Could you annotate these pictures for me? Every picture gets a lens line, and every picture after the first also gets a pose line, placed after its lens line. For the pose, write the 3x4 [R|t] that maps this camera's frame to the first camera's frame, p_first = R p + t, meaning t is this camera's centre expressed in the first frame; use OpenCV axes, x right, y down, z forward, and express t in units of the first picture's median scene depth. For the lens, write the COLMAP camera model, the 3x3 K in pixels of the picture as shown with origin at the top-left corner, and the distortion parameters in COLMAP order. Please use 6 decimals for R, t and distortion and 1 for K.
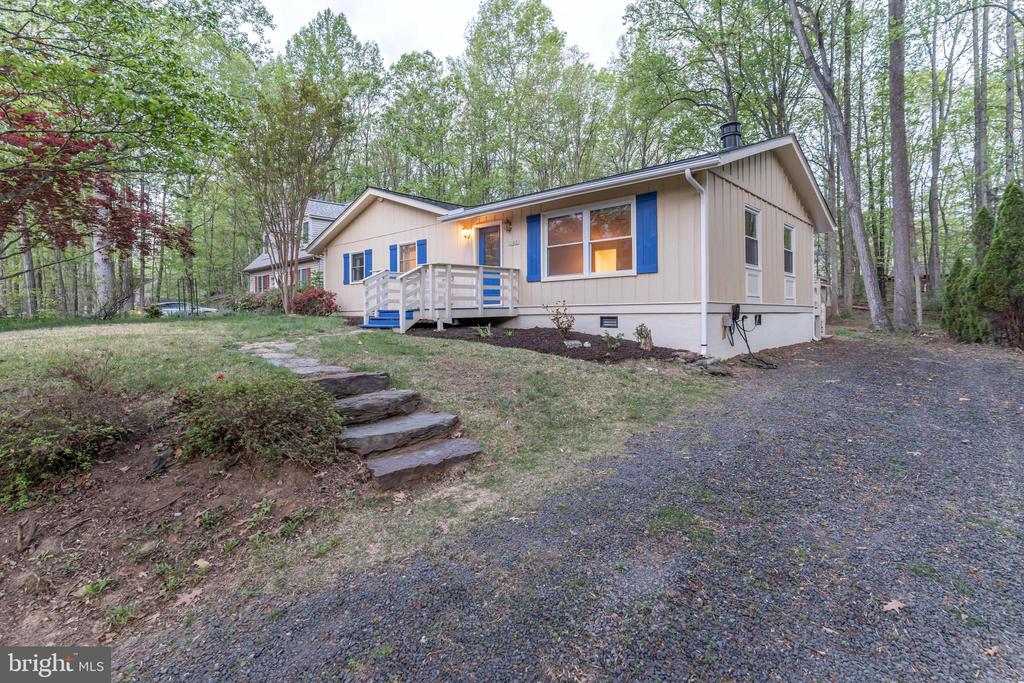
lens RADIAL K [[493.3, 0, 509.3], [0, 493.3, 313.2], [0, 0, 1]] dist [-0.002865, 0.000002]
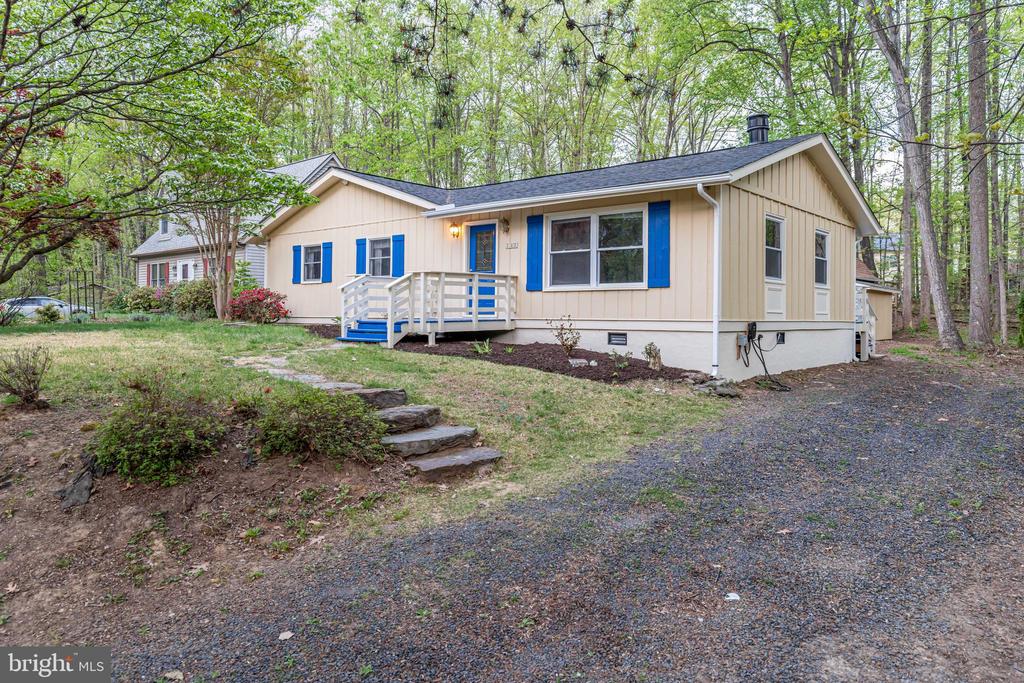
lens RADIAL K [[714.7, 0, 514.8], [0, 714.7, 313.0], [0, 0, 1]] dist [0.006420, 0.001198]
pose [[0.998648, 0.015582, 0.049594, -0.056579], [-0.015533, 0.999878, -0.001389, -0.026062], [-0.049609, 0.000617, 0.998769, -0.326723]]
